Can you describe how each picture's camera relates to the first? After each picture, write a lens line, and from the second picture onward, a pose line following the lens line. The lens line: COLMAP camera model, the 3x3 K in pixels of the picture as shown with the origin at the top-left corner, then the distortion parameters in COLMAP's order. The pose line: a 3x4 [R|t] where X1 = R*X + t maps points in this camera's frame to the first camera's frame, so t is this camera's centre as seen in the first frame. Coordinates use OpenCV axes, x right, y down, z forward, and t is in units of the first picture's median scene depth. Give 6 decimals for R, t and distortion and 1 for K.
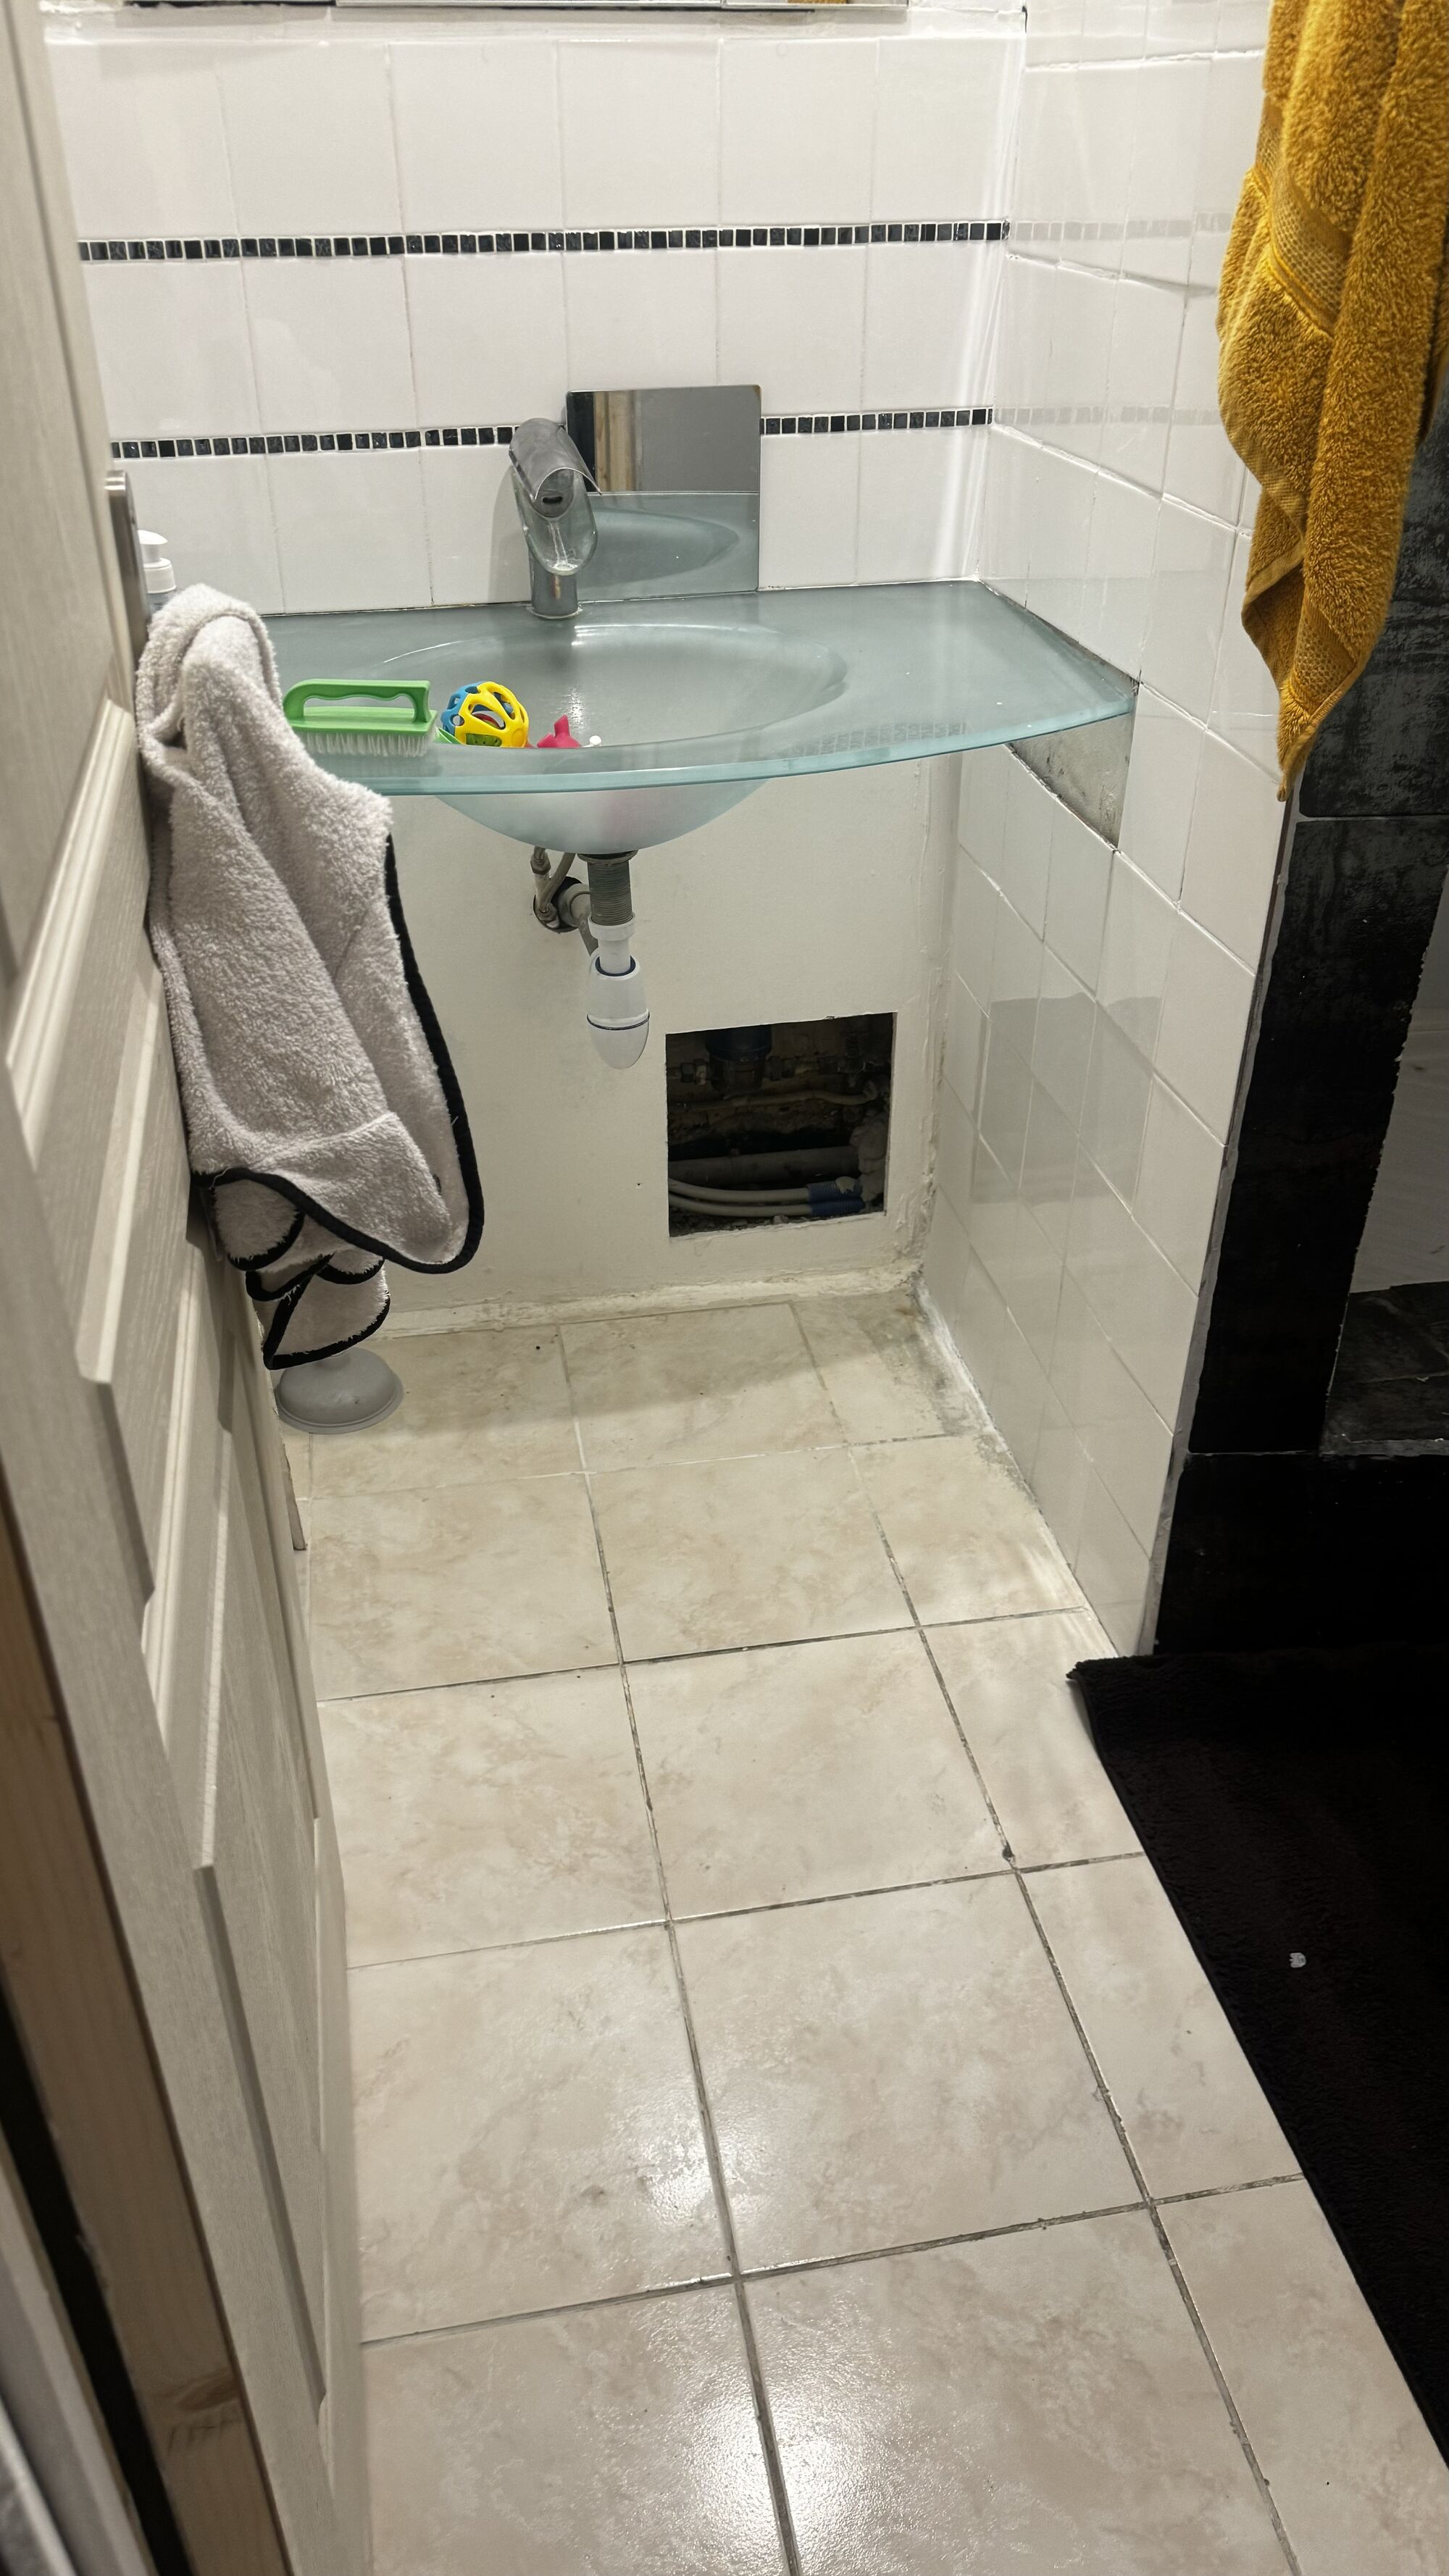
lens RADIAL K [[1846.5, 0, 717.6], [0, 1846.5, 1287.2], [0, 0, 1]] dist [0.001986, 0.000384]
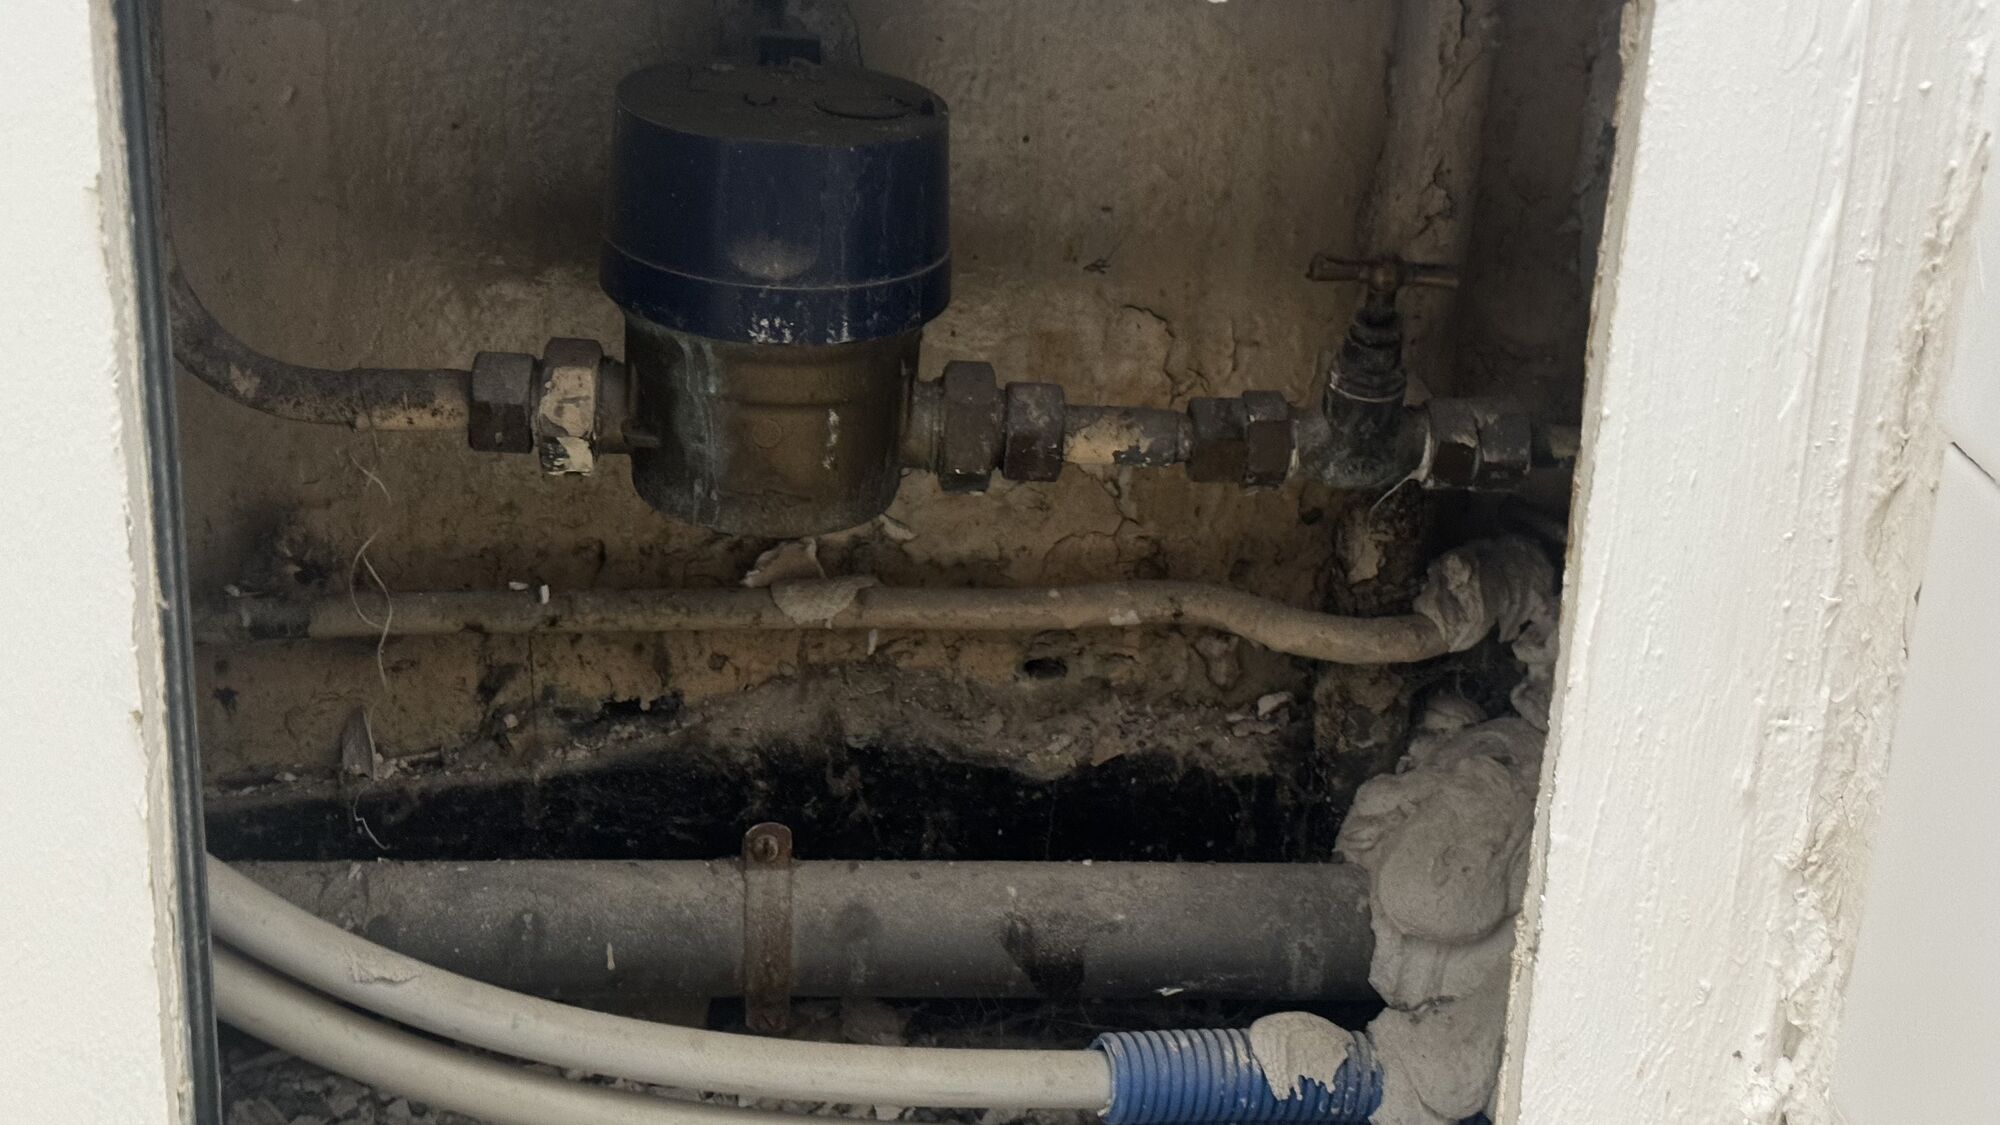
lens RADIAL K [[2891.4, 0, 1001.9], [0, 2891.4, 560.9], [0, 0, 1]] dist [0.006456, 0.000000]
pose [[0.991664, 0.084124, -0.097597, 0.063635], [-0.100849, 0.978197, -0.181550, -0.047849], [0.080196, 0.189879, 0.978527, 0.680094]]
